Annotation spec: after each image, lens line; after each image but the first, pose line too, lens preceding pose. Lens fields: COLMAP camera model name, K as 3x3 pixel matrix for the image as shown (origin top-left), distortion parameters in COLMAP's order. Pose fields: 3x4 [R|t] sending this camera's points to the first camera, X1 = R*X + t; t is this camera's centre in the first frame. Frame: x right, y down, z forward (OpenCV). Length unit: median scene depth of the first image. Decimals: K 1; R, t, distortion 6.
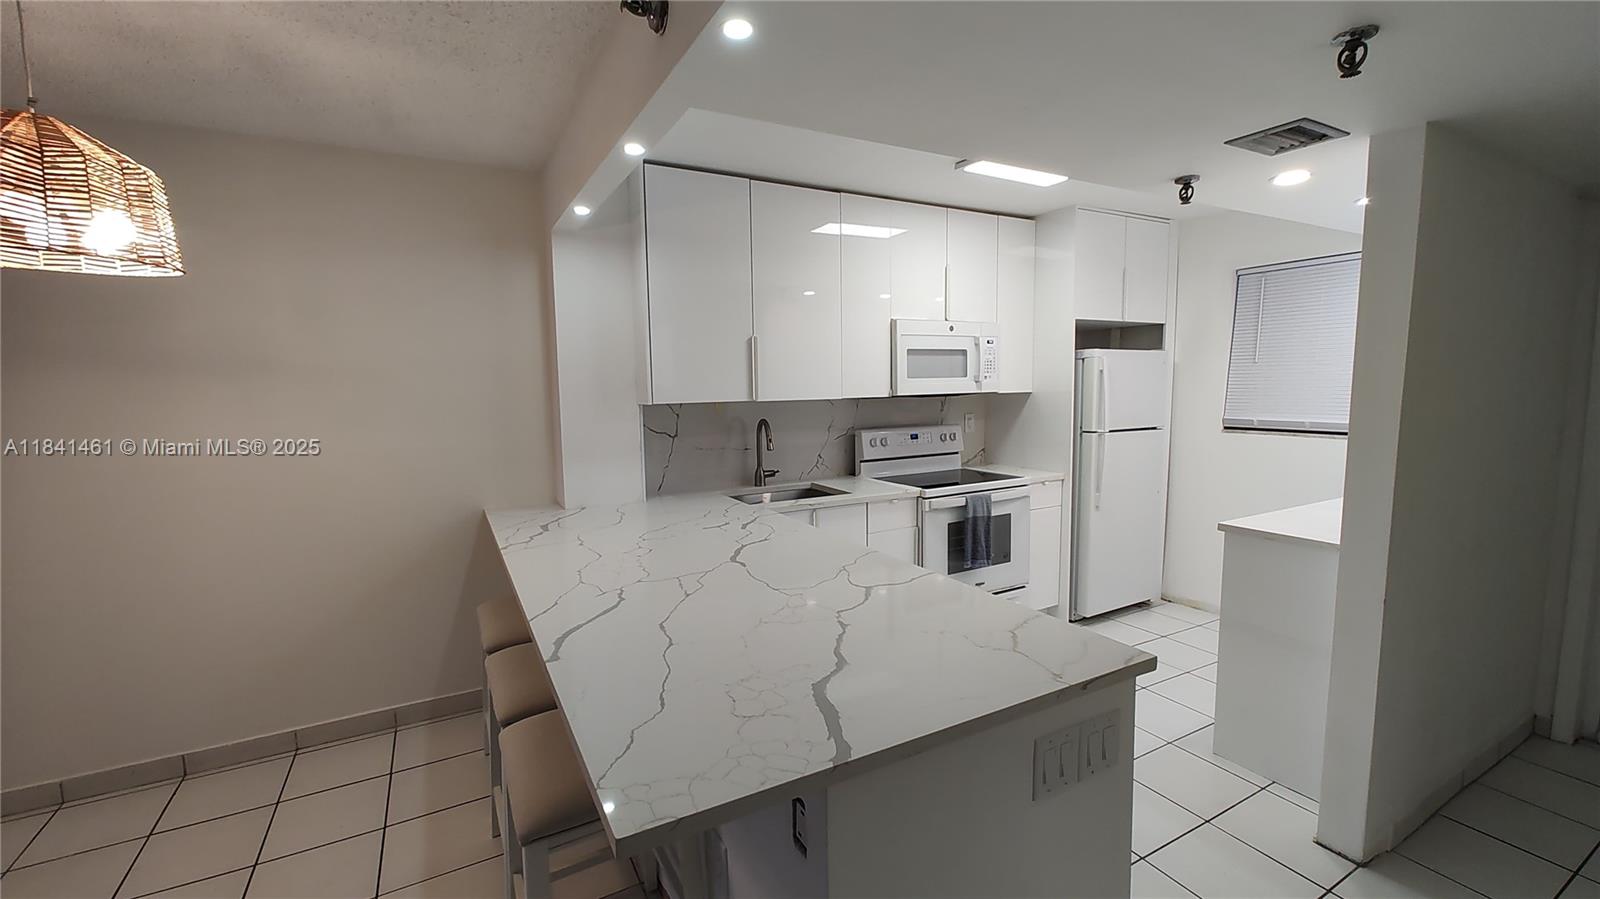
lens RADIAL K [[662.6, 0, 803.1], [0, 662.6, 455.1], [0, 0, 1]] dist [-0.013103, 0.009400]
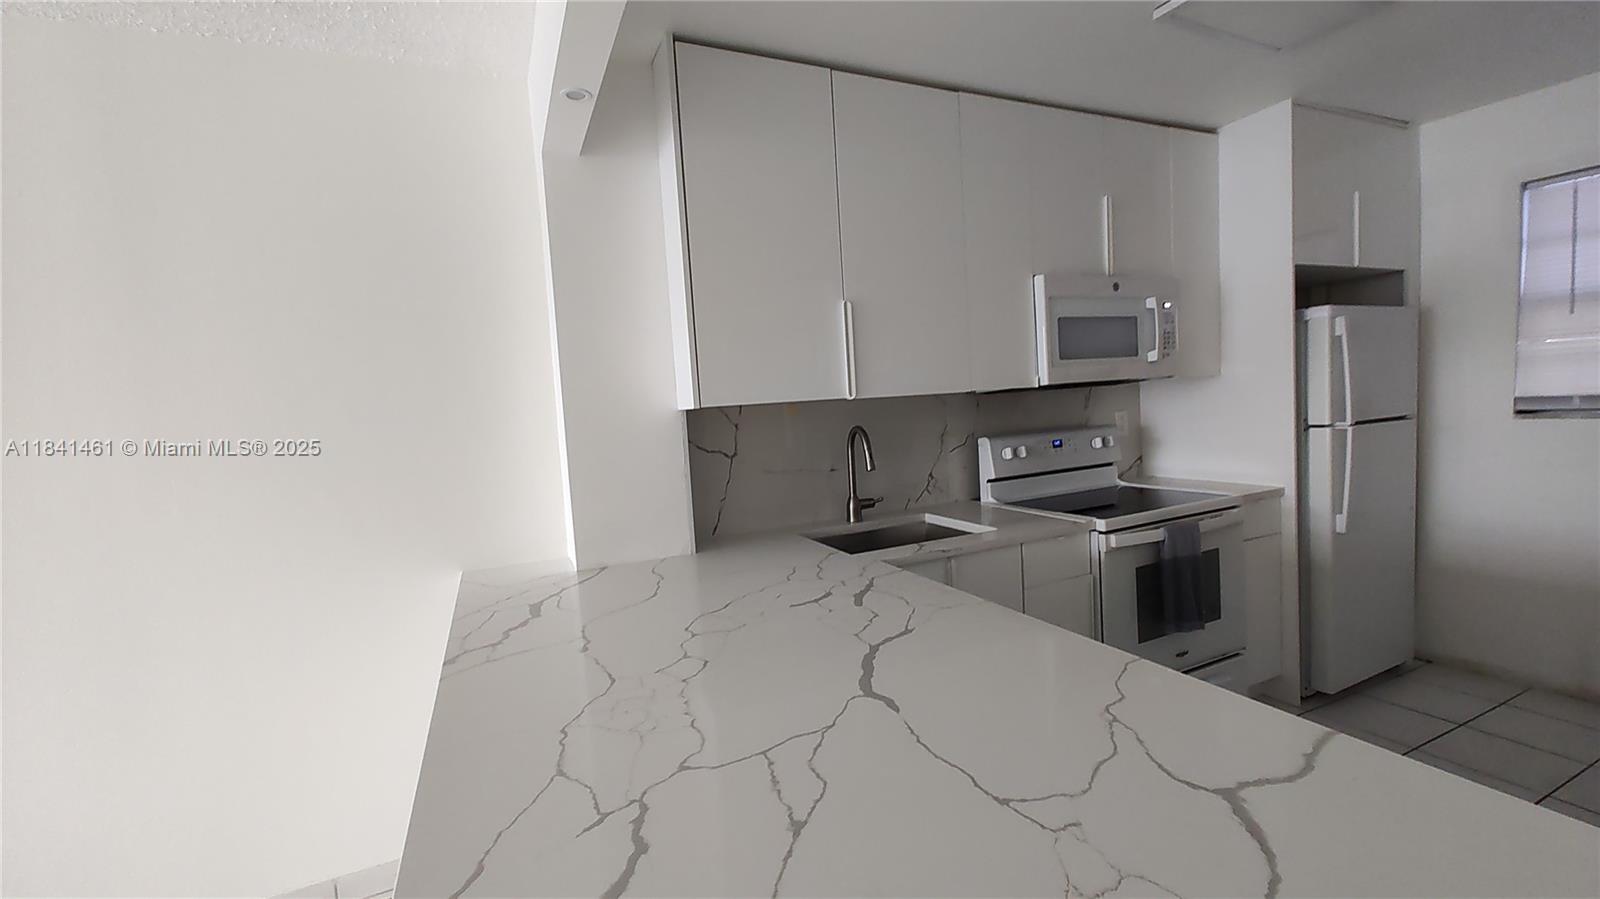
lens RADIAL K [[662.6, 0, 803.1], [0, 662.6, 455.1], [0, 0, 1]] dist [-0.013103, 0.009400]
pose [[0.996567, -0.040918, -0.071972, -0.064192], [0.038753, 0.998761, -0.031214, -0.004322], [0.073160, 0.028318, 0.996918, 0.283004]]
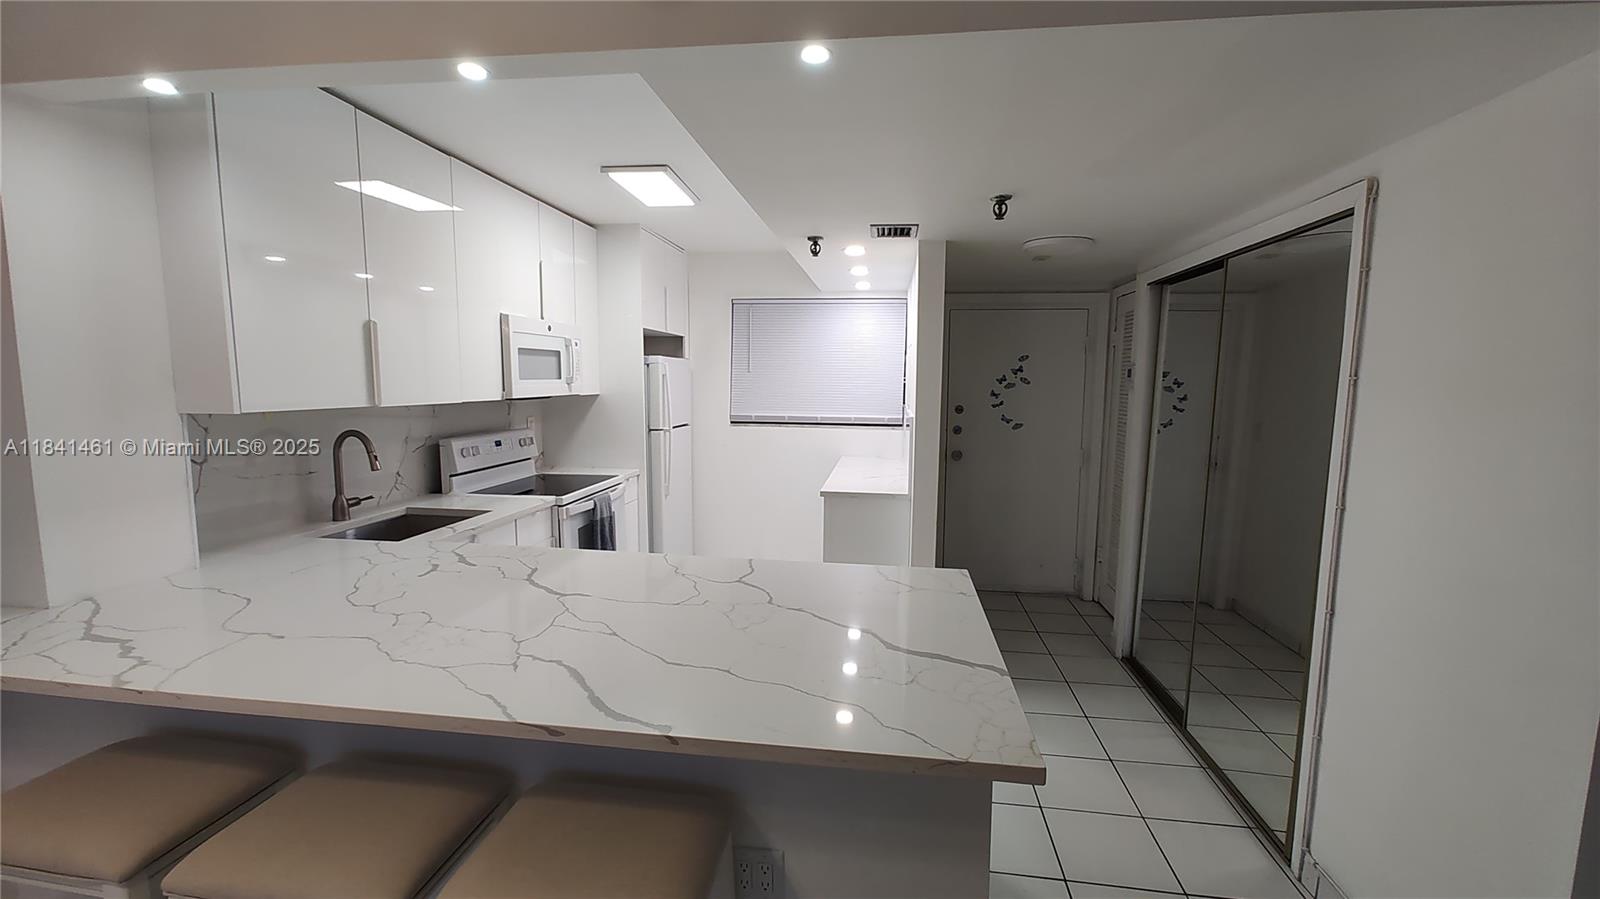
lens RADIAL K [[662.6, 0, 803.1], [0, 662.6, 455.1], [0, 0, 1]] dist [-0.013103, 0.009400]
pose [[0.597163, -0.071361, 0.798939, -0.337048], [0.070527, 0.996848, 0.036323, -0.016572], [-0.799013, 0.034656, 0.600314, 0.137556]]
